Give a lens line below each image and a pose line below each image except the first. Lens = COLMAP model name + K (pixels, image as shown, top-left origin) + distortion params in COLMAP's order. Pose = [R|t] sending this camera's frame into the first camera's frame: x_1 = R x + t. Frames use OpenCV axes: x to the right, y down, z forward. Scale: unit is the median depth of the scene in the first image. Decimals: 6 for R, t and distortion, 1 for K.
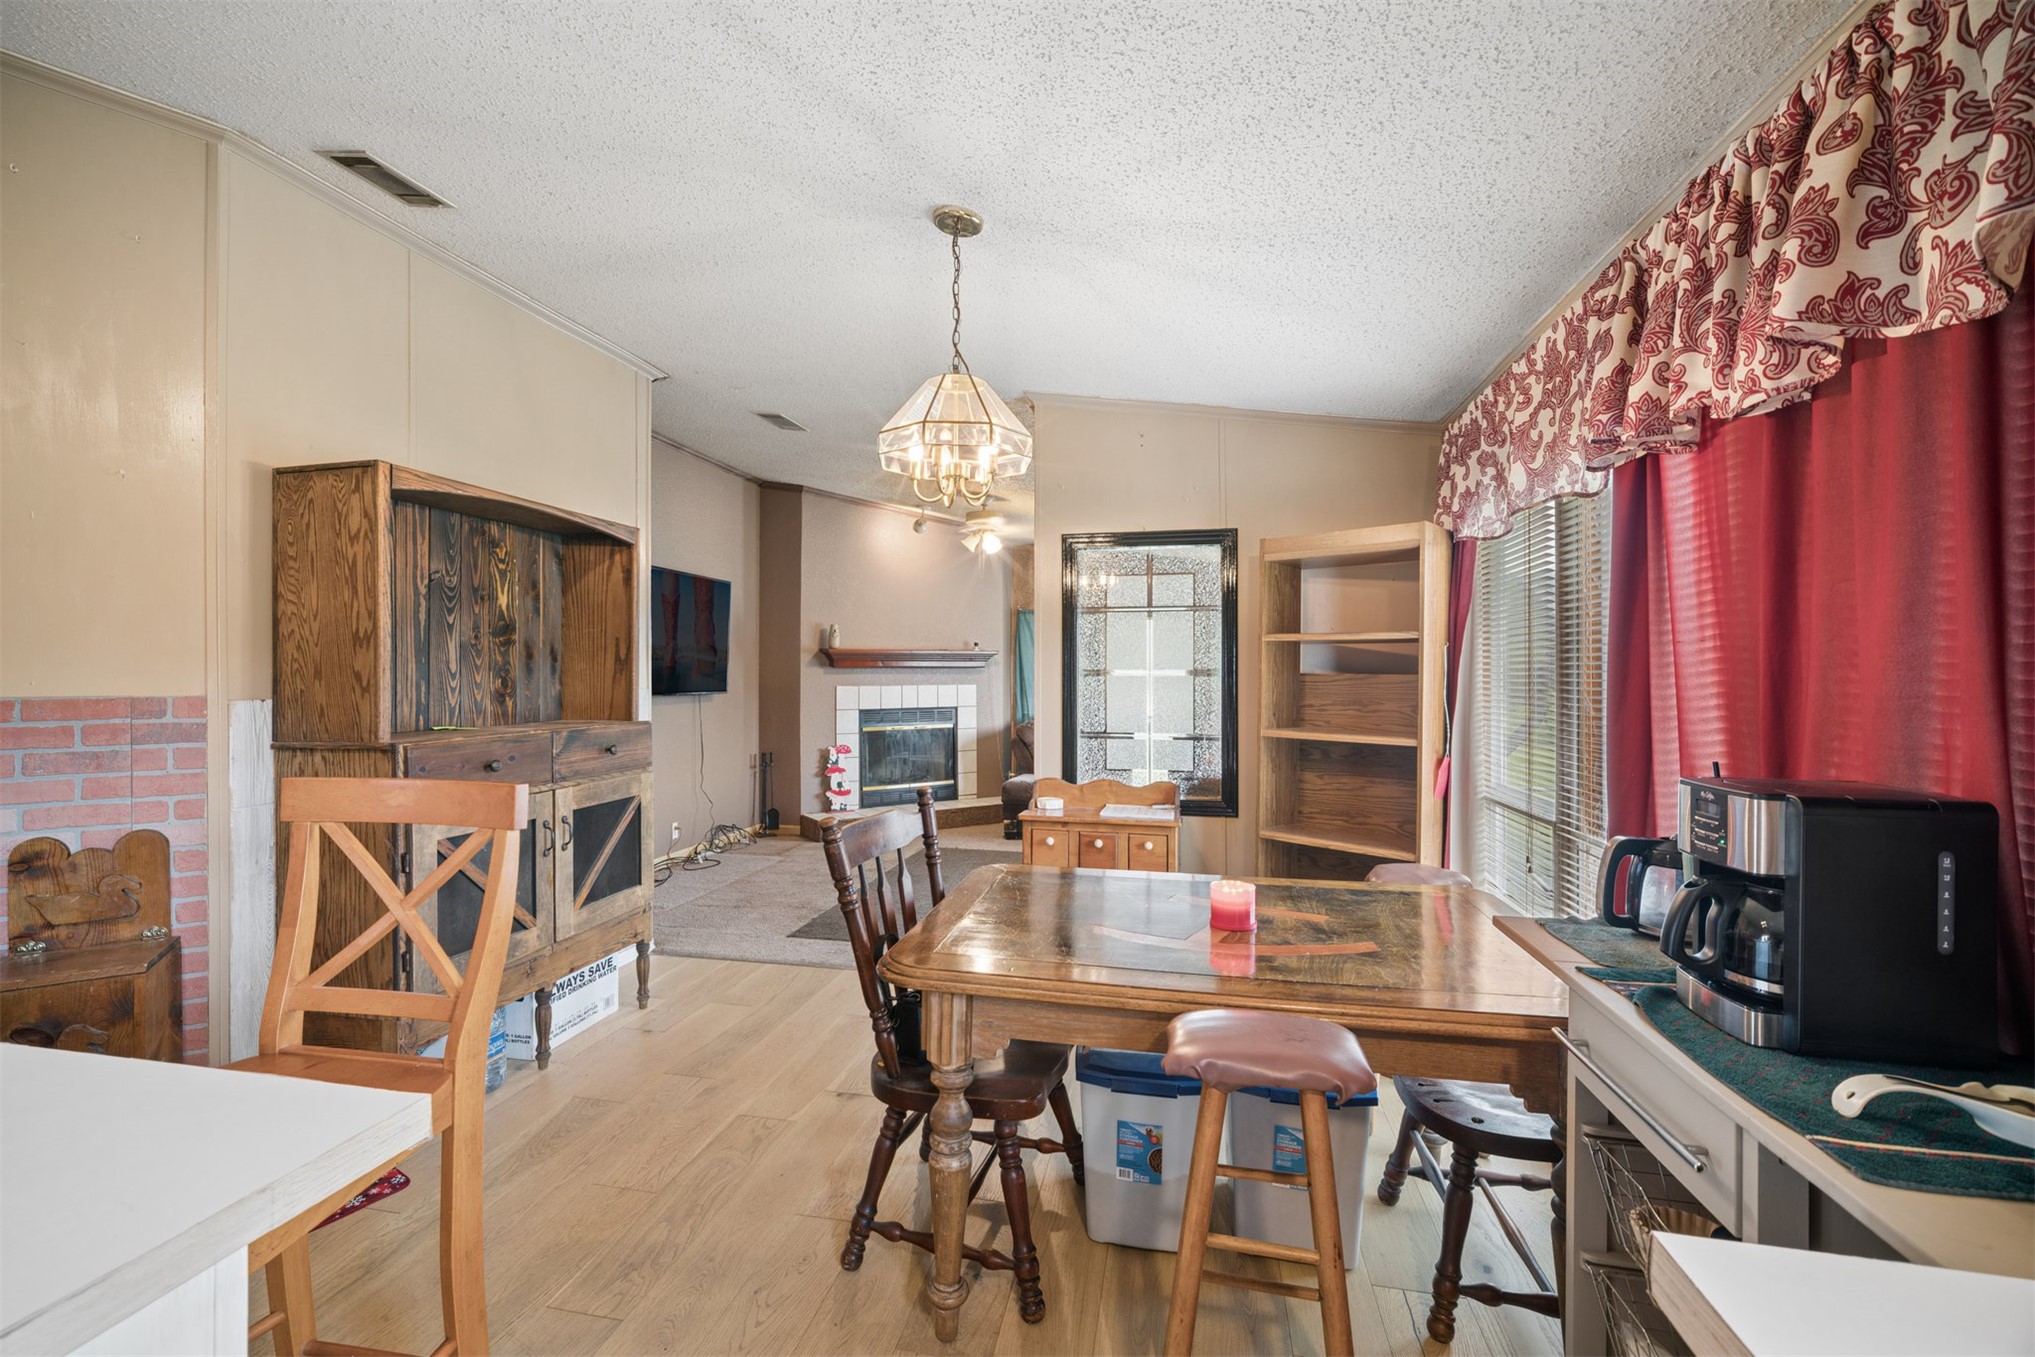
lens RADIAL K [[865.8, 0, 989.2], [0, 865.8, 673.0], [0, 0, 1]] dist [-0.002977, 0.000177]
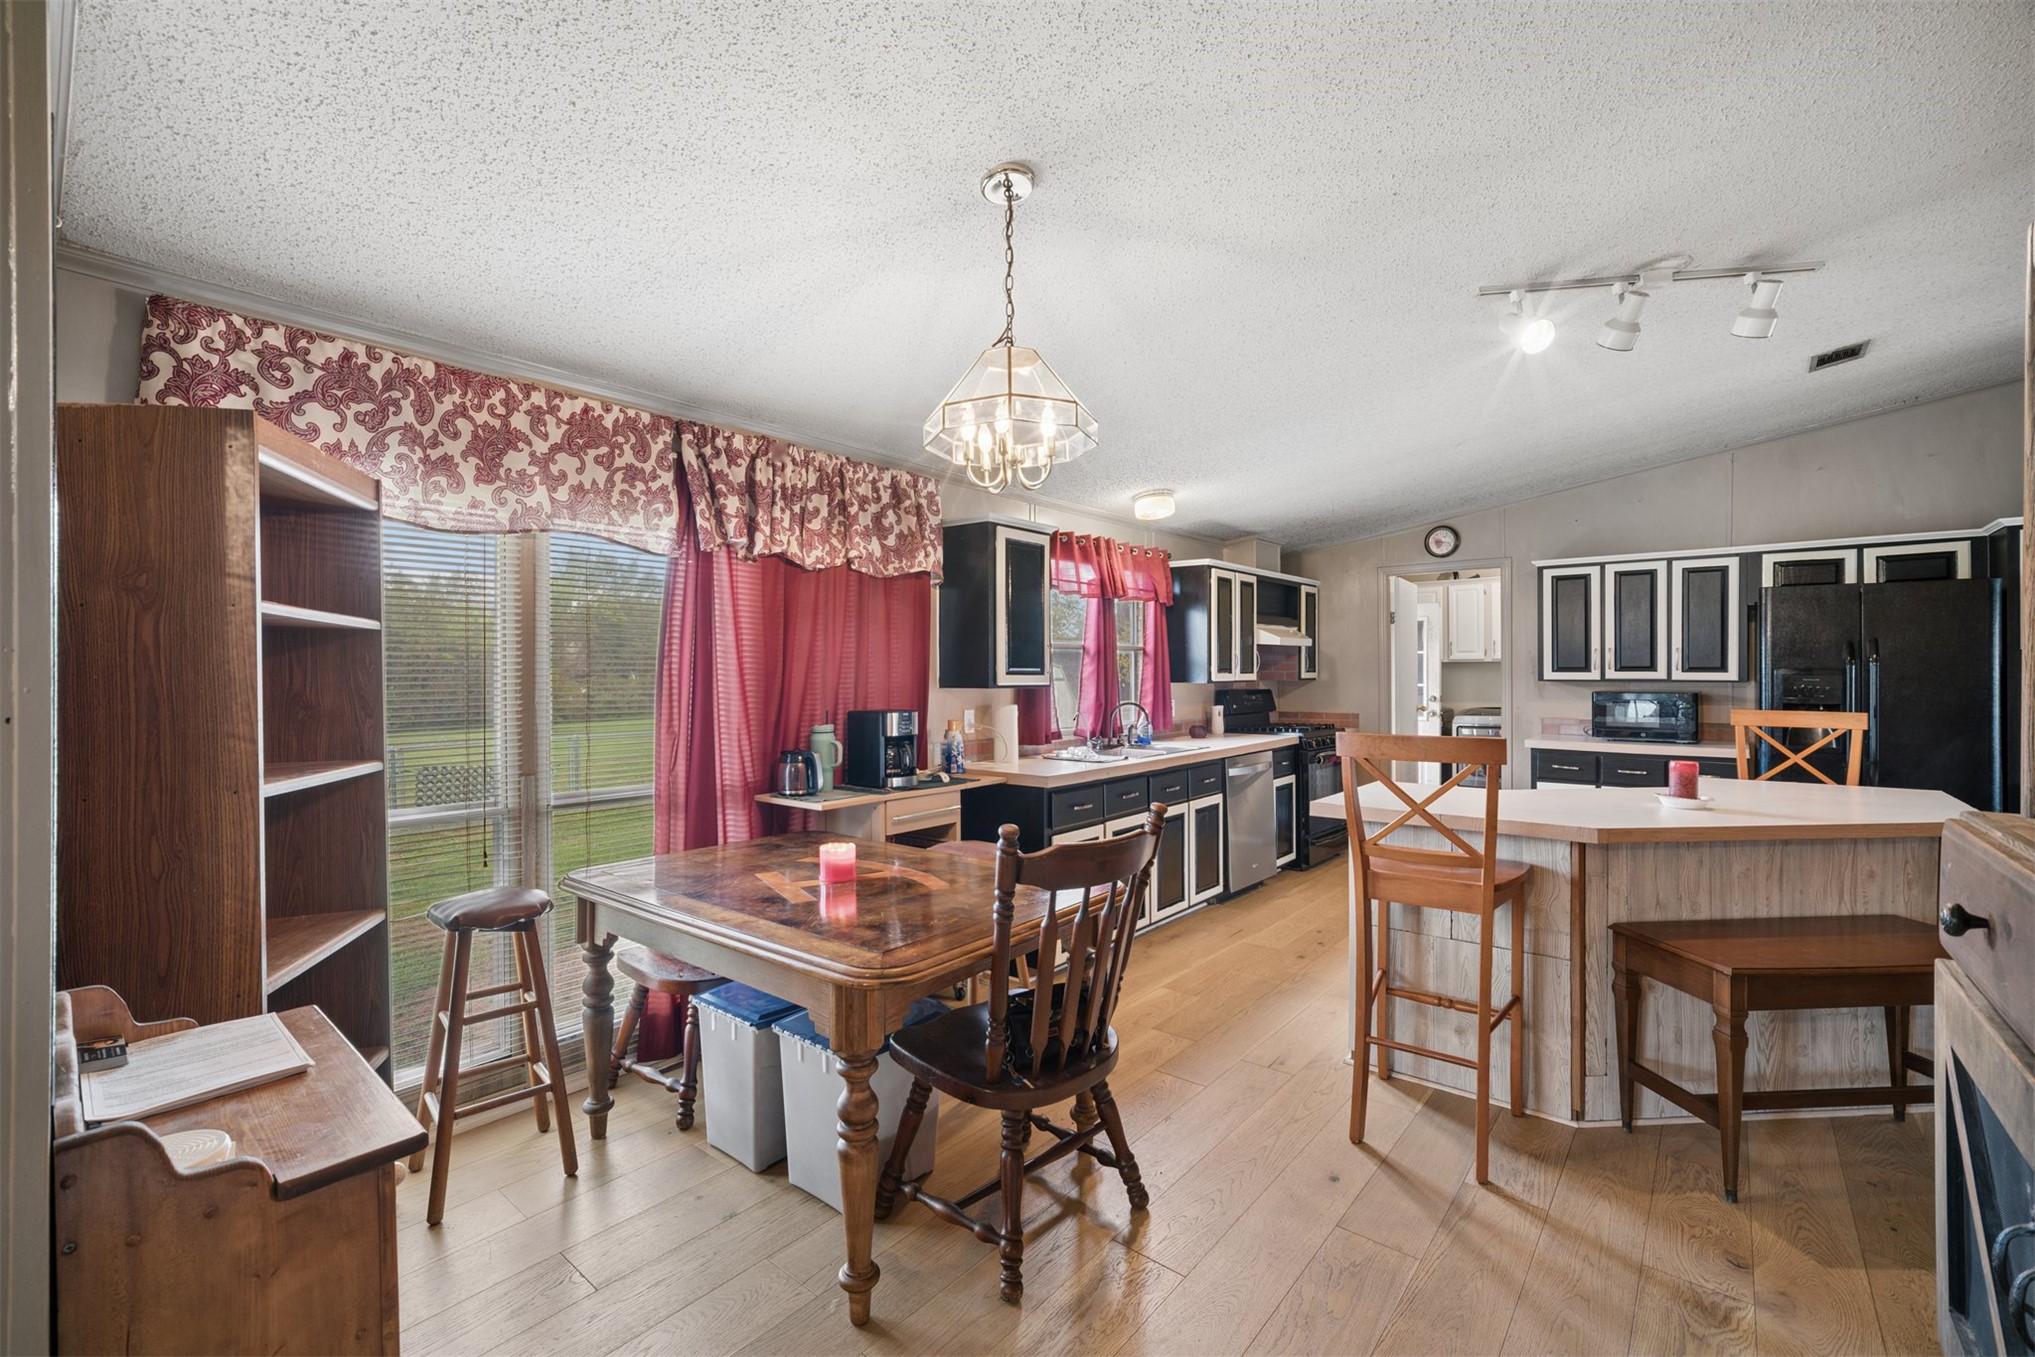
lens RADIAL K [[865.5, 0, 1001.7], [0, 865.5, 667.7], [0, 0, 1]] dist [-0.006399, 0.000435]
pose [[-0.890251, 0.003647, 0.455456, -0.265330], [0.000566, 0.999976, -0.006902, -0.001202], [-0.455471, -0.005887, -0.890231, 1.084852]]
